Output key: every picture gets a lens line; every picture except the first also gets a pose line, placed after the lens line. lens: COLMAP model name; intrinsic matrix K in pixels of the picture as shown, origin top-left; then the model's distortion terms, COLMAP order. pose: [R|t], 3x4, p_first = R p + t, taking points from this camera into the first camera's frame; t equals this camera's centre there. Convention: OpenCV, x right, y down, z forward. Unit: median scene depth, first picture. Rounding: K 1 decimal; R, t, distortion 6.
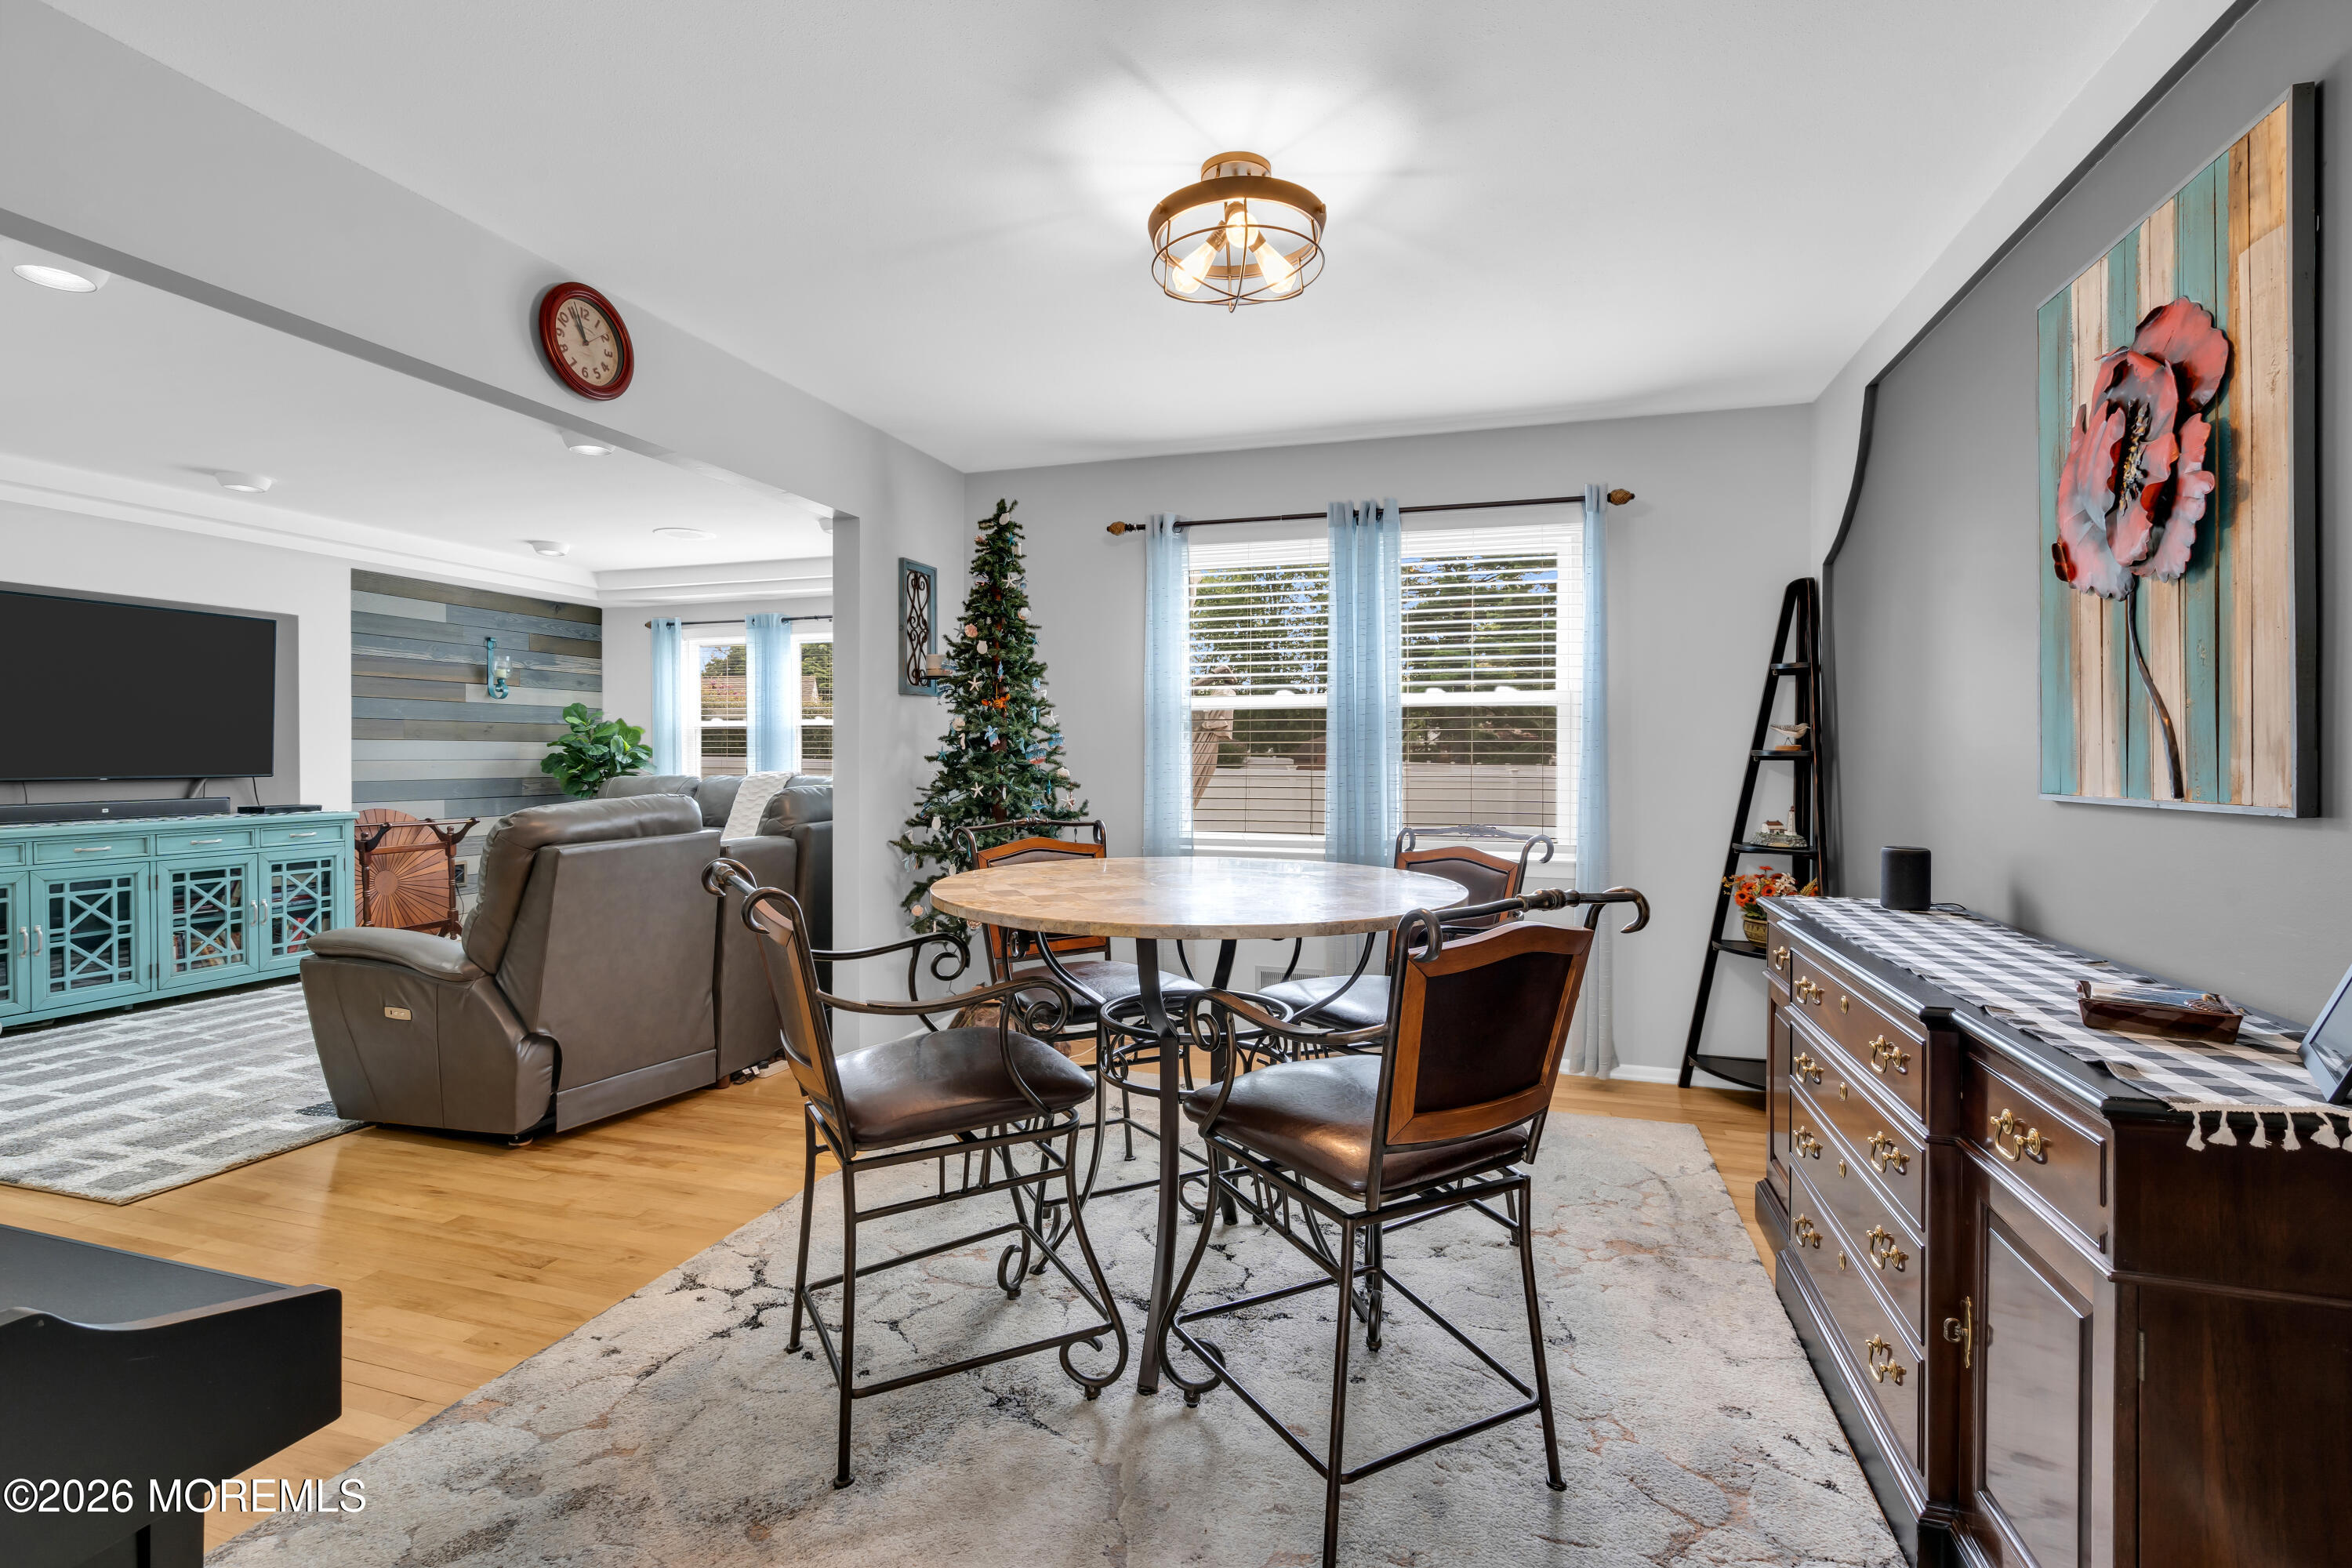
lens RADIAL K [[1068.7, 0, 1176.6], [0, 1068.7, 761.1], [0, 0, 1]] dist [-0.000305, 0.000058]
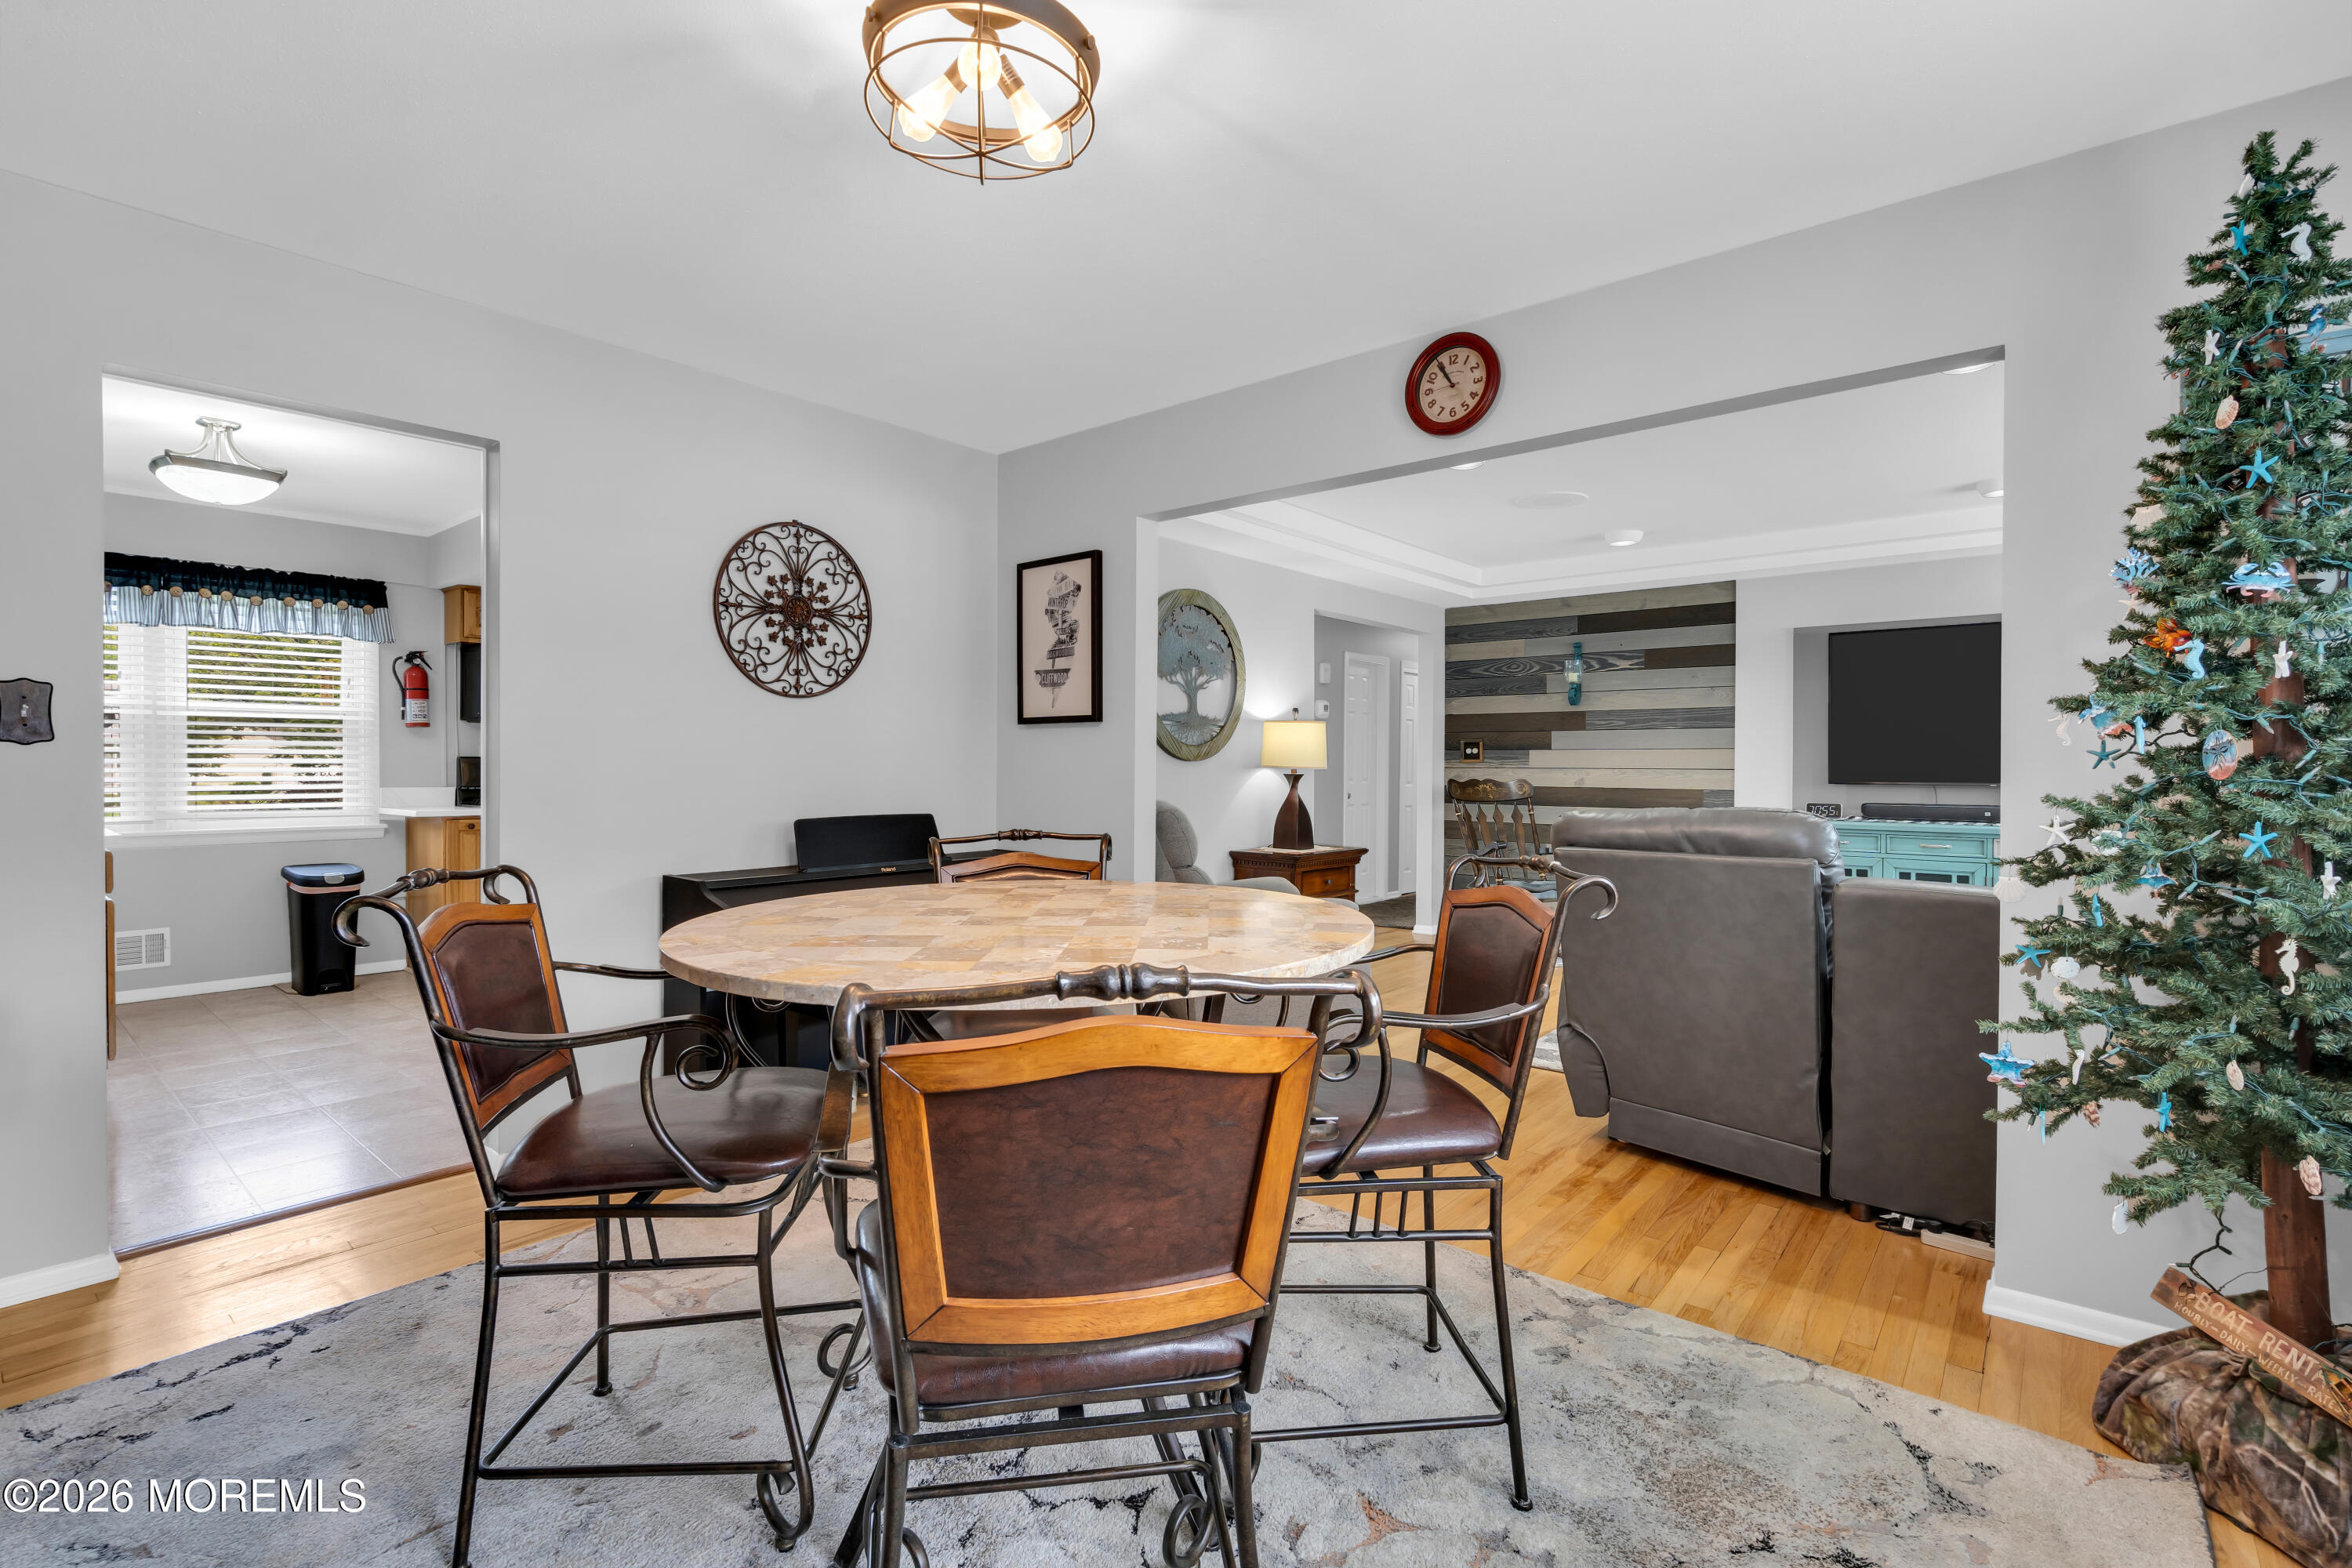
lens RADIAL K [[1068.7, 0, 1174.1], [0, 1068.7, 787.8], [0, 0, 1]] dist [-0.000305, 0.000058]
pose [[-0.382314, 0.020208, -0.923811, 0.505239], [-0.015937, 0.999468, 0.028459, -0.002470], [0.923895, 0.025603, -0.381789, 1.007808]]
